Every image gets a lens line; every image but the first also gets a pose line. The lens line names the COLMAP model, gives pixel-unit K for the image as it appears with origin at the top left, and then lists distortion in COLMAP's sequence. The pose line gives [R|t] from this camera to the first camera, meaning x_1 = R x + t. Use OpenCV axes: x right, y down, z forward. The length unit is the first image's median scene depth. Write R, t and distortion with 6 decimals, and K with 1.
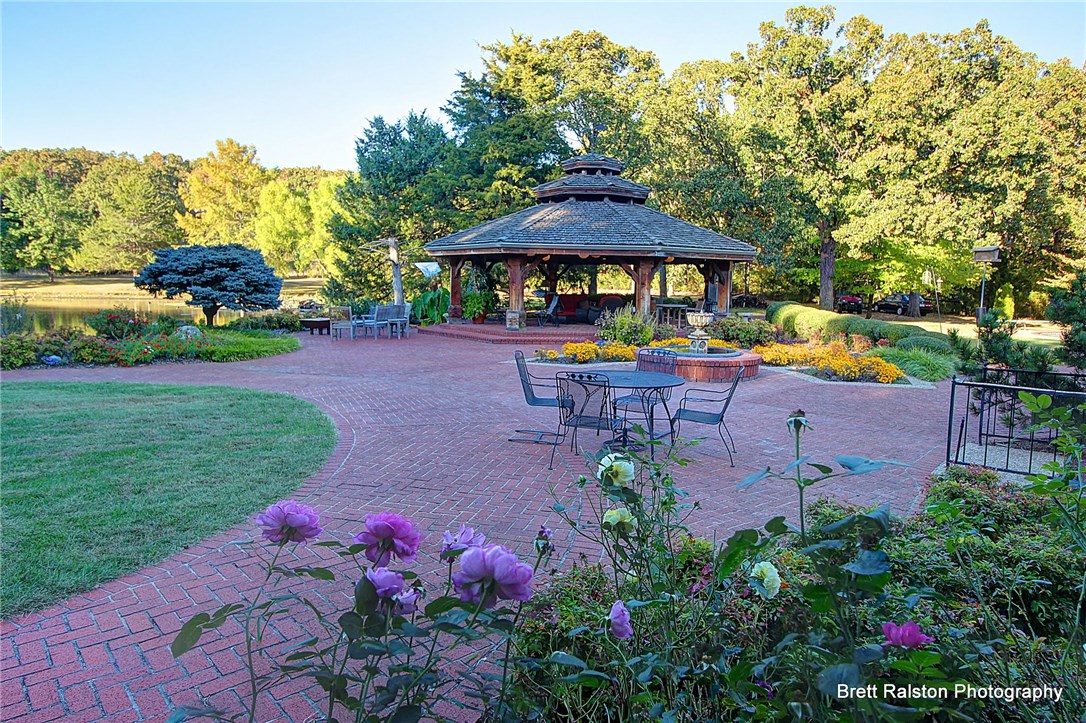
lens RADIAL K [[655.8, 0, 534.9], [0, 655.8, 356.0], [0, 0, 1]] dist [-0.020646, 0.006278]
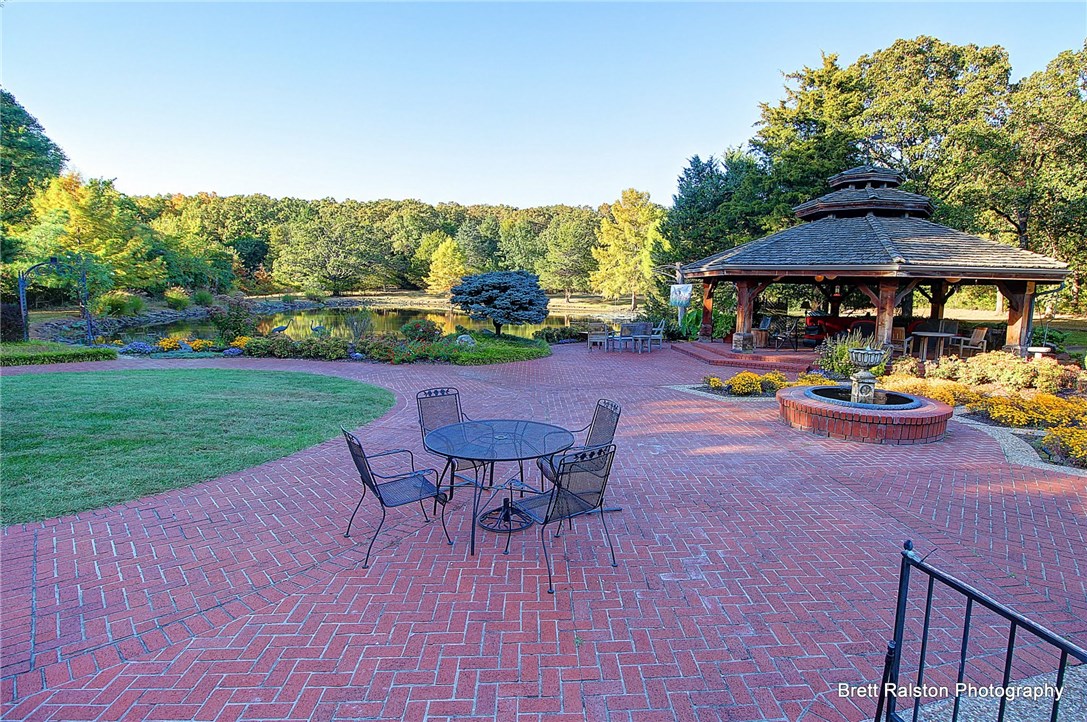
lens RADIAL K [[541.2, 0, 582.9], [0, 541.2, 364.4], [0, 0, 1]] dist [-0.012536, -0.004838]
pose [[0.850763, 0.070801, -0.520759, 0.041278], [-0.066849, 0.997414, 0.026394, -0.005669], [0.521281, 0.012357, 0.853296, 0.036536]]
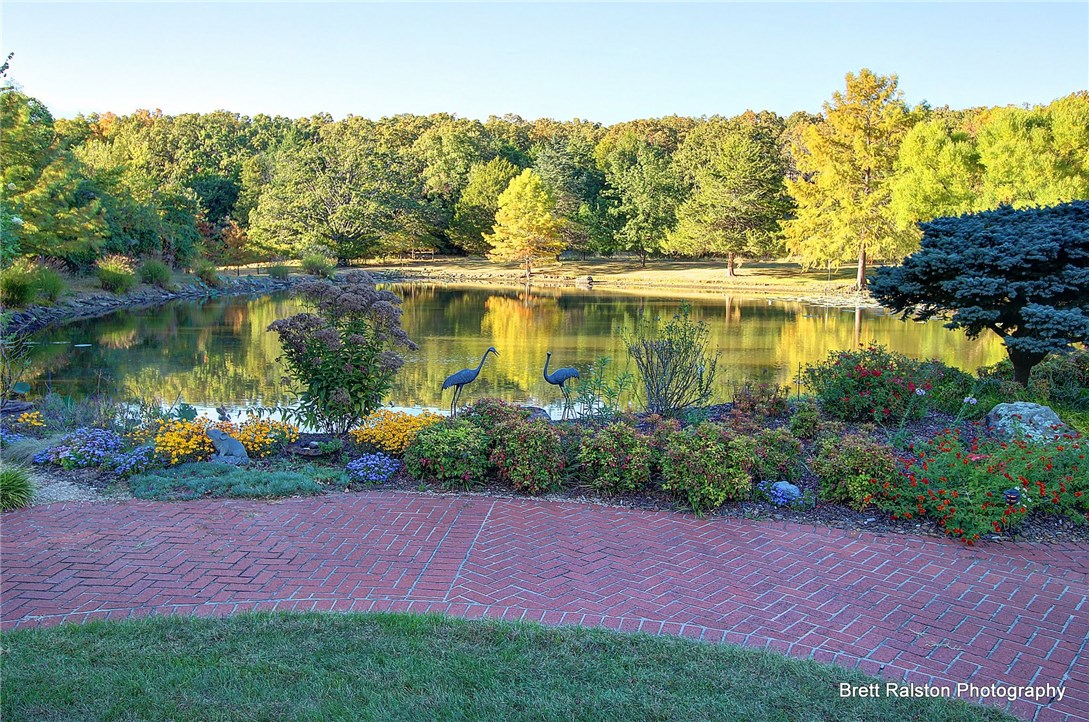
lens RADIAL K [[876.9, 0, 576.7], [0, 876.9, 355.3], [0, 0, 1]] dist [-0.005250, 0.024268]
pose [[0.762568, 0.066567, -0.643474, -0.070152], [-0.073595, 0.997161, 0.015941, -0.011355], [0.642708, 0.035201, 0.765302, 0.070158]]
